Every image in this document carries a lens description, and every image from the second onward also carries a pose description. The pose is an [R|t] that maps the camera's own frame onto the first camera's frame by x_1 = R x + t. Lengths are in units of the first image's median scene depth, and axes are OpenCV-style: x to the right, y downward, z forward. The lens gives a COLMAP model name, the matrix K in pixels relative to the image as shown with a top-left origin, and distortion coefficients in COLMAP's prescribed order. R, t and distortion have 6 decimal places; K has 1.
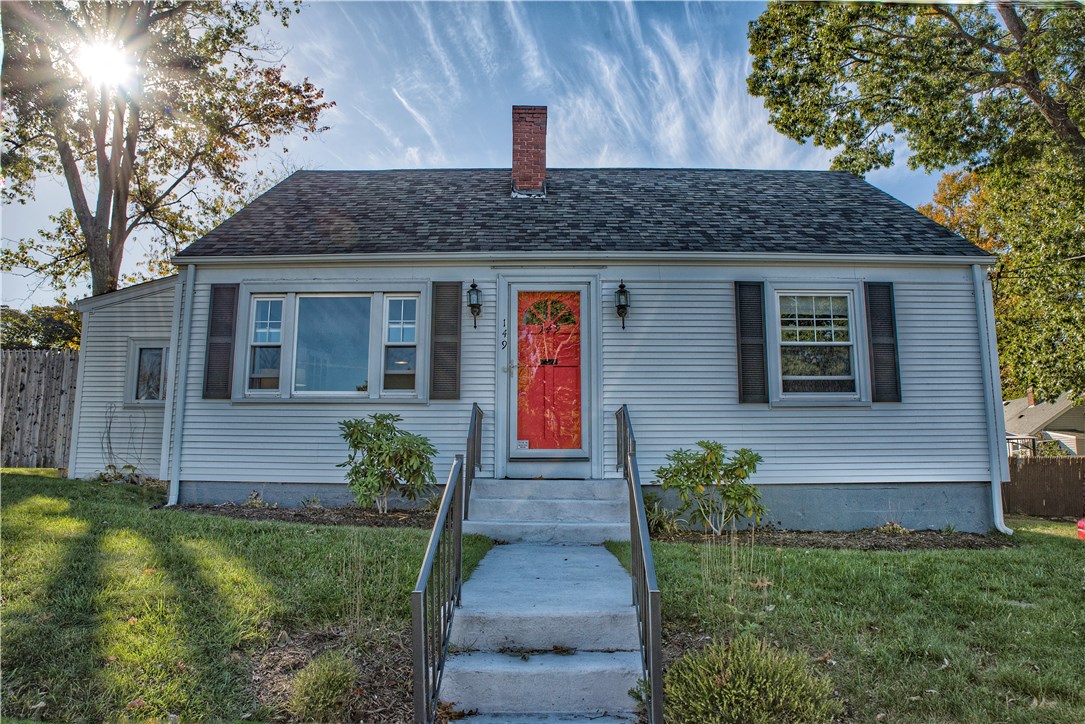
lens RADIAL K [[743.1, 0, 542.5], [0, 743.1, 362.0], [0, 0, 1]] dist [-0.132159, 0.091360]
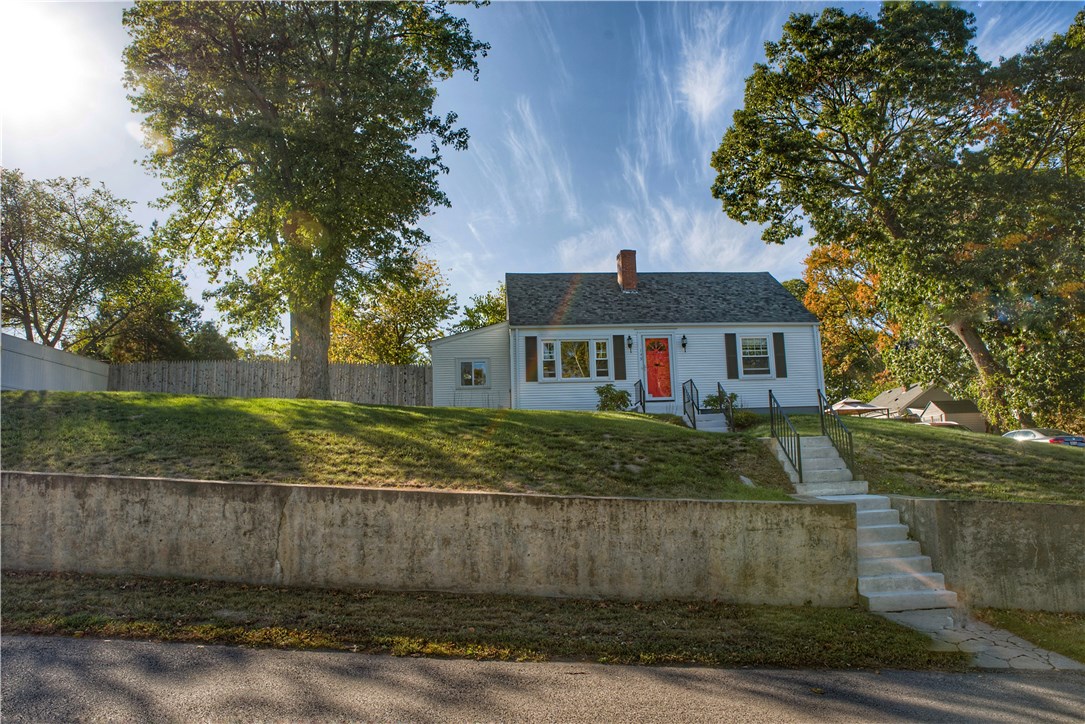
lens RADIAL K [[743.1, 0, 542.5], [0, 743.1, 362.0], [0, 0, 1]] dist [-0.132159, 0.091360]
pose [[0.996874, -0.017699, 0.077000, -0.585492], [0.018497, 0.999782, -0.009665, 0.006592], [-0.076812, 0.011059, 0.996984, -1.558734]]
